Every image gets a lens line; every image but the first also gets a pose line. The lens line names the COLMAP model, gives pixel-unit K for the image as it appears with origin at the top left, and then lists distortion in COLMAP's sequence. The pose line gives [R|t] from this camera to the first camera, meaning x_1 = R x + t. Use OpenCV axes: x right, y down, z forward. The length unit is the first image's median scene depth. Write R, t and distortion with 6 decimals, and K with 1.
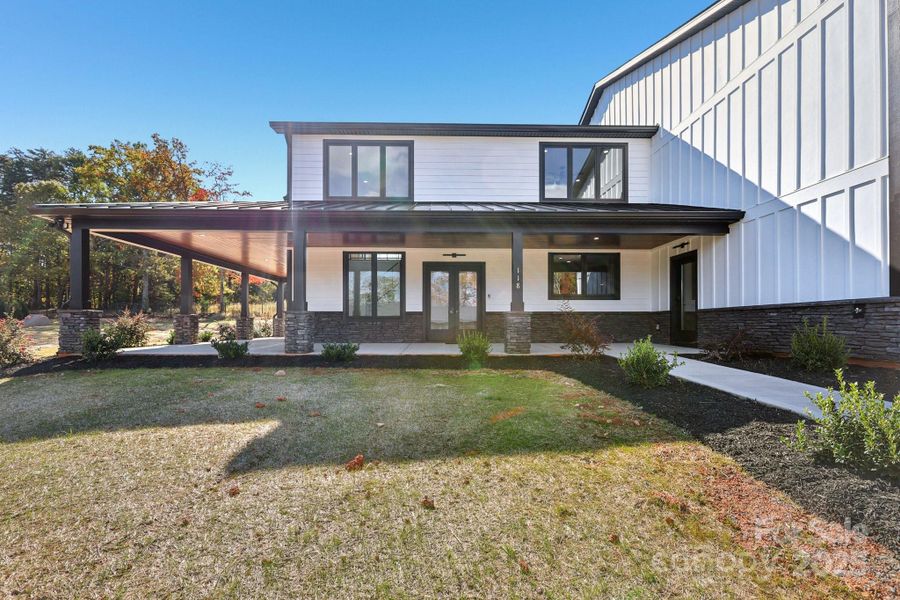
lens RADIAL K [[404.0, 0, 449.5], [0, 404.0, 326.3], [0, 0, 1]] dist [-0.001136, -0.000245]
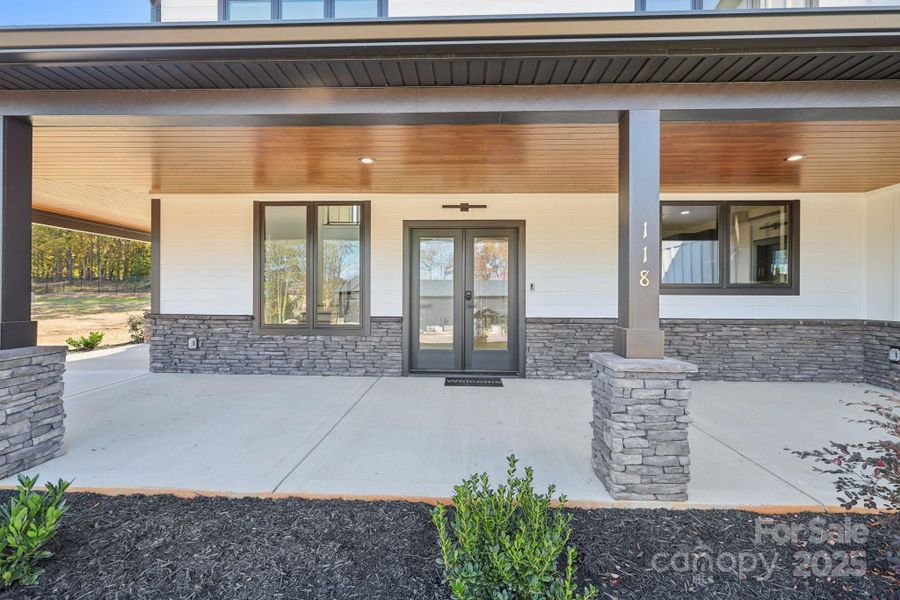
lens RADIAL K [[395.2, 0, 450.3], [0, 395.2, 295.9], [0, 0, 1]] dist [0.000259, 0.000386]
pose [[0.997563, 0.006505, -0.069467, 0.029748], [-0.006648, 0.999976, -0.001831, -0.062372], [0.069453, 0.002288, 0.997583, 0.500573]]
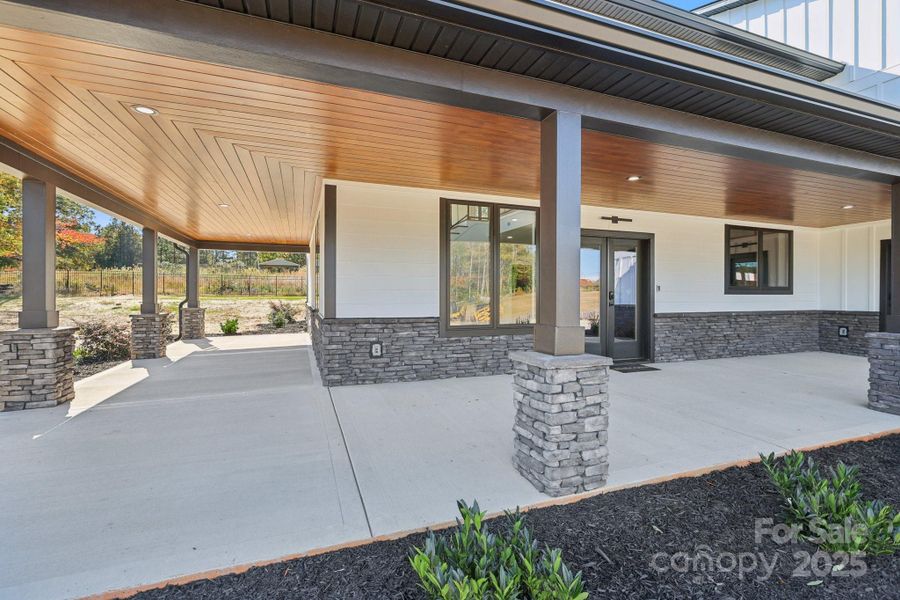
lens RADIAL K [[403.1, 0, 451.4], [0, 403.1, 295.4], [0, 0, 1]] dist [0.002240, 0.000394]
pose [[0.946680, 0.002702, 0.322163, -0.411820], [-0.002426, 0.999996, -0.001256, -0.062769], [-0.322166, 0.000408, 0.946683, 0.517101]]
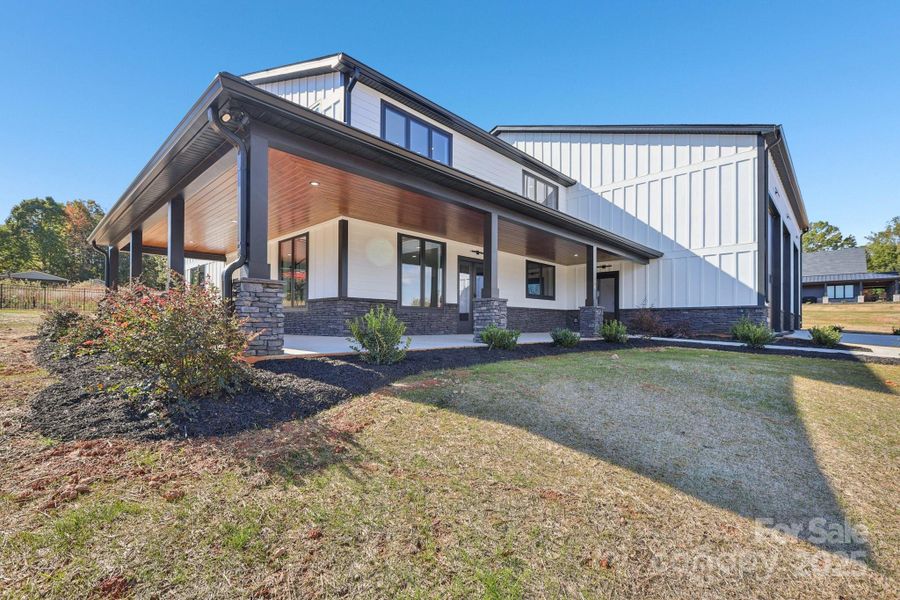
lens RADIAL K [[402.5, 0, 448.7], [0, 402.5, 322.0], [0, 0, 1]] dist [0.000474, 0.000173]
pose [[0.716061, 0.005434, 0.698016, -0.799119], [-0.001550, 0.999980, -0.006194, 0.016303], [-0.698036, 0.003353, 0.716055, 0.286761]]
